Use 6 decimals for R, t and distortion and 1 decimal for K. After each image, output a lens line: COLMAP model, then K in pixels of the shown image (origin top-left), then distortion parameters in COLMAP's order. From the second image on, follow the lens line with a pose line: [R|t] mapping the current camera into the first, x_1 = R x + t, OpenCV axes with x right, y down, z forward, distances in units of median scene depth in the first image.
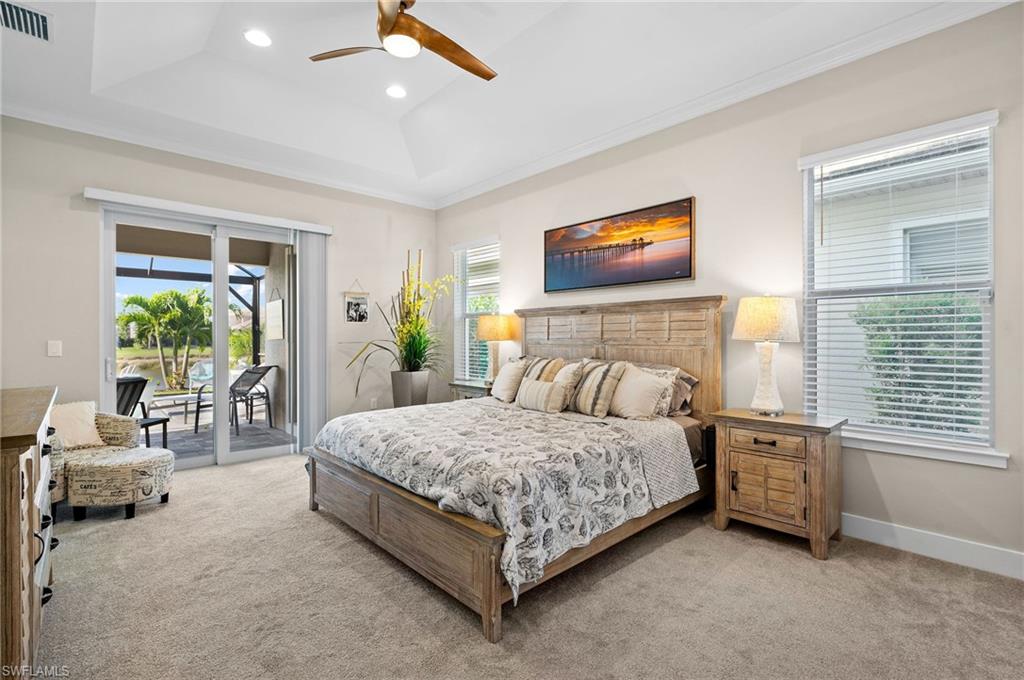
lens RADIAL K [[459.6, 0, 512.0], [0, 459.6, 340.0], [0, 0, 1]] dist [0.000955, 0.000066]
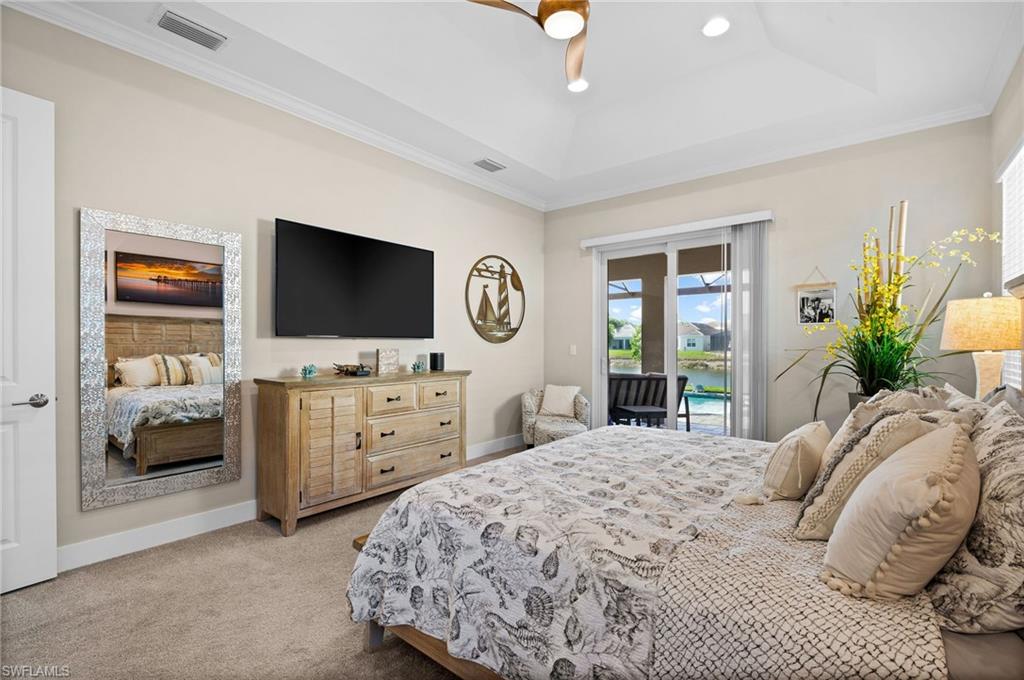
lens RADIAL K [[459.6, 0, 512.0], [0, 459.6, 340.0], [0, 0, 1]] dist [0.000955, 0.000066]
pose [[0.130301, -0.004329, -0.991465, 0.383966], [-0.005604, 0.999971, -0.005103, -0.005062], [0.991459, 0.006221, 0.130273, 0.454660]]
